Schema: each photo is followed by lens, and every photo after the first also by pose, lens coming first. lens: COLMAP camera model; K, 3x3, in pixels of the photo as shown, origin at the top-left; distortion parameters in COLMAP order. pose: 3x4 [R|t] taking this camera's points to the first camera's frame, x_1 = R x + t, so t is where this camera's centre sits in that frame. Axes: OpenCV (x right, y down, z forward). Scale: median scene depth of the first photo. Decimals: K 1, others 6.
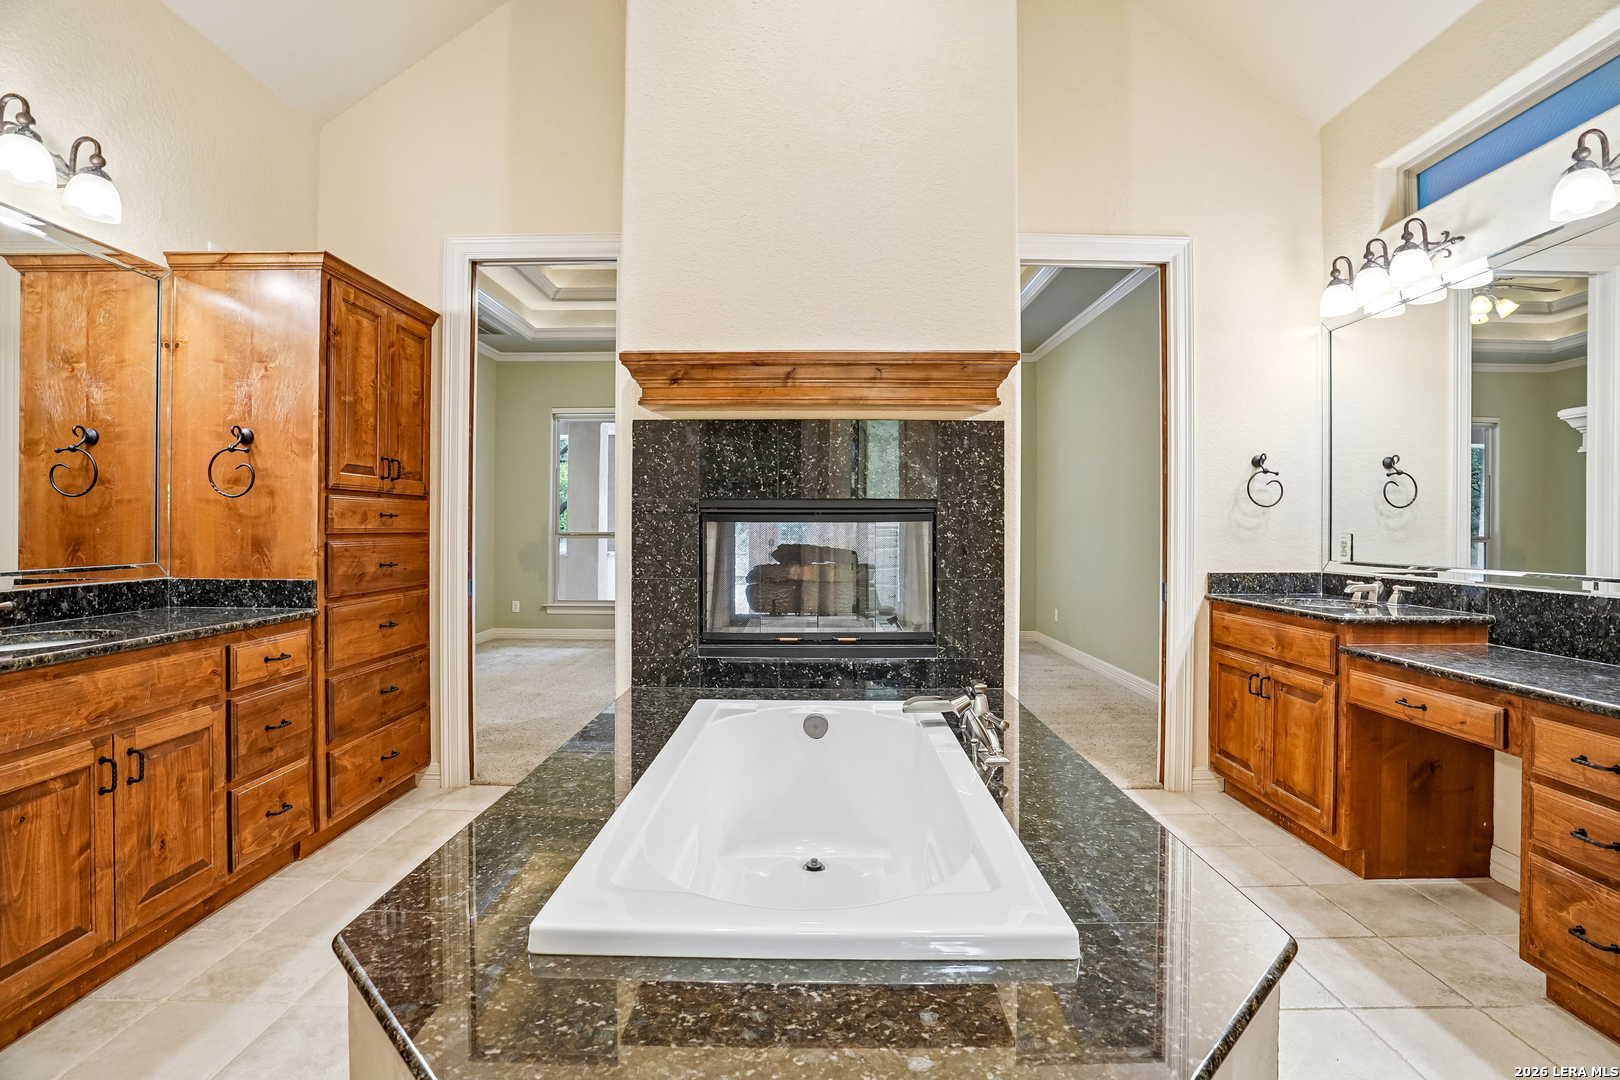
lens RADIAL K [[732.4, 0, 811.7], [0, 732.4, 528.2], [0, 0, 1]] dist [-0.038712, 0.020813]
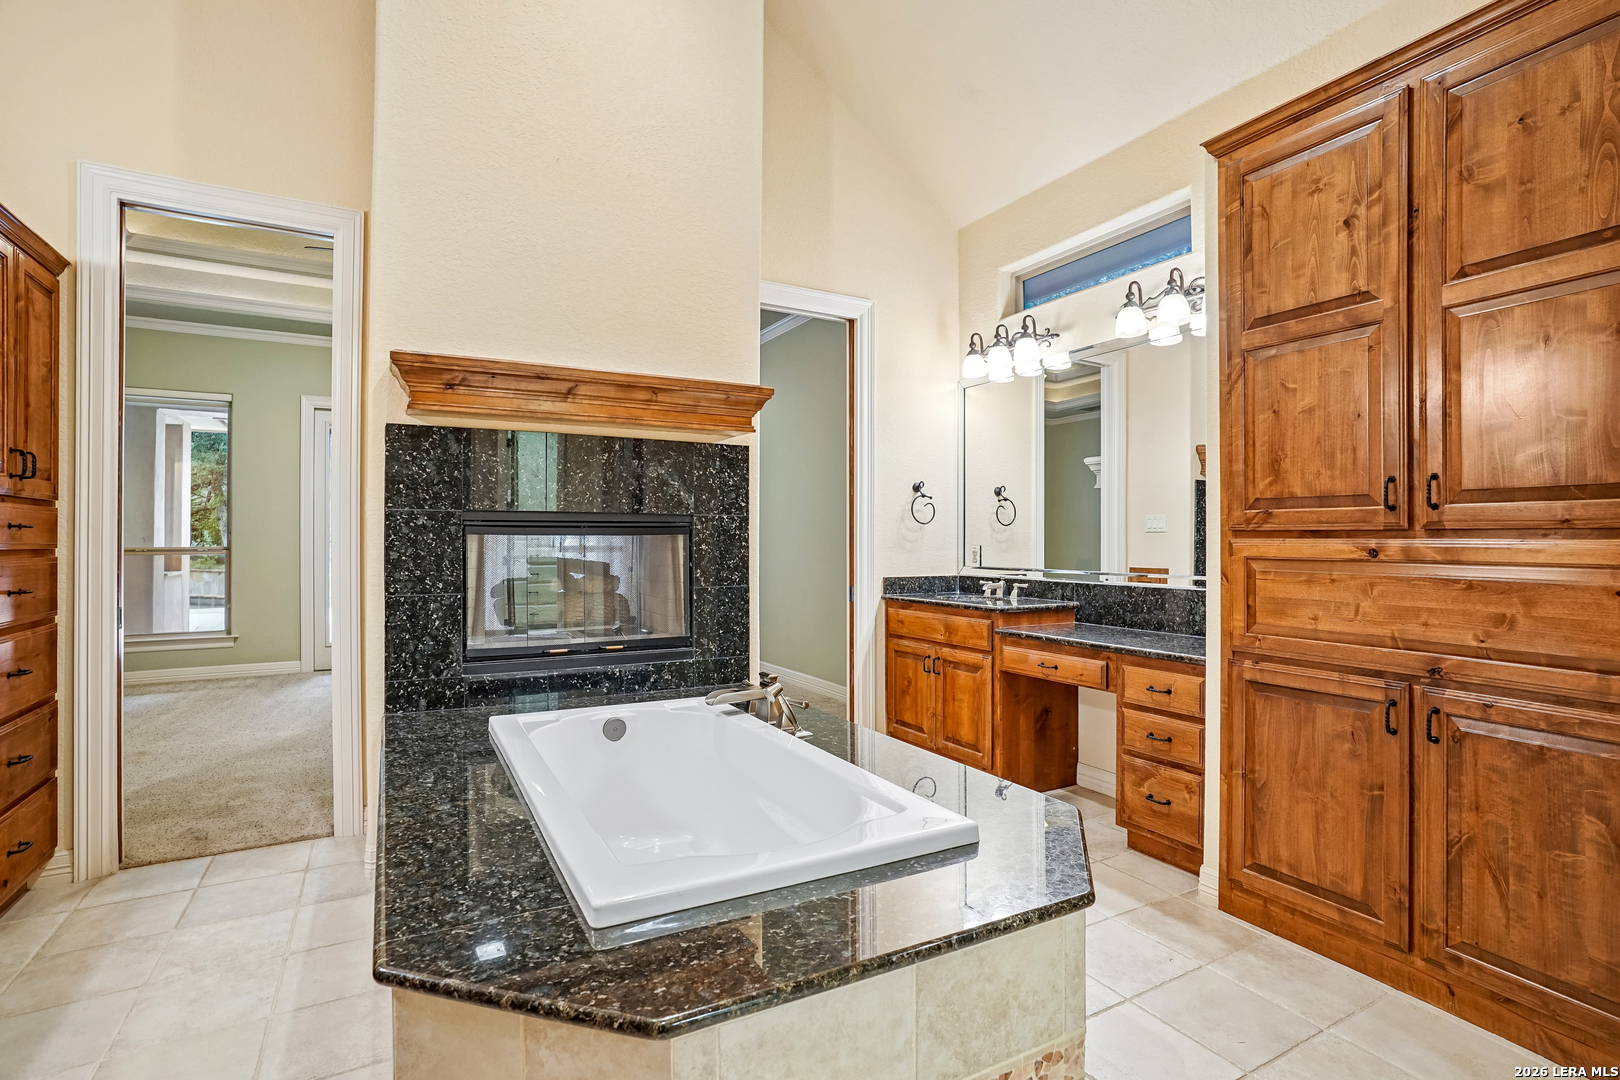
lens RADIAL K [[760.9, 0, 750.1], [0, 760.9, 537.1], [0, 0, 1]] dist [0.000630, 0.000885]
pose [[0.894932, 0.002005, 0.446197, -0.278328], [-0.000692, 0.999995, -0.003105, -0.002692], [-0.446201, 0.002470, 0.894929, -0.059343]]
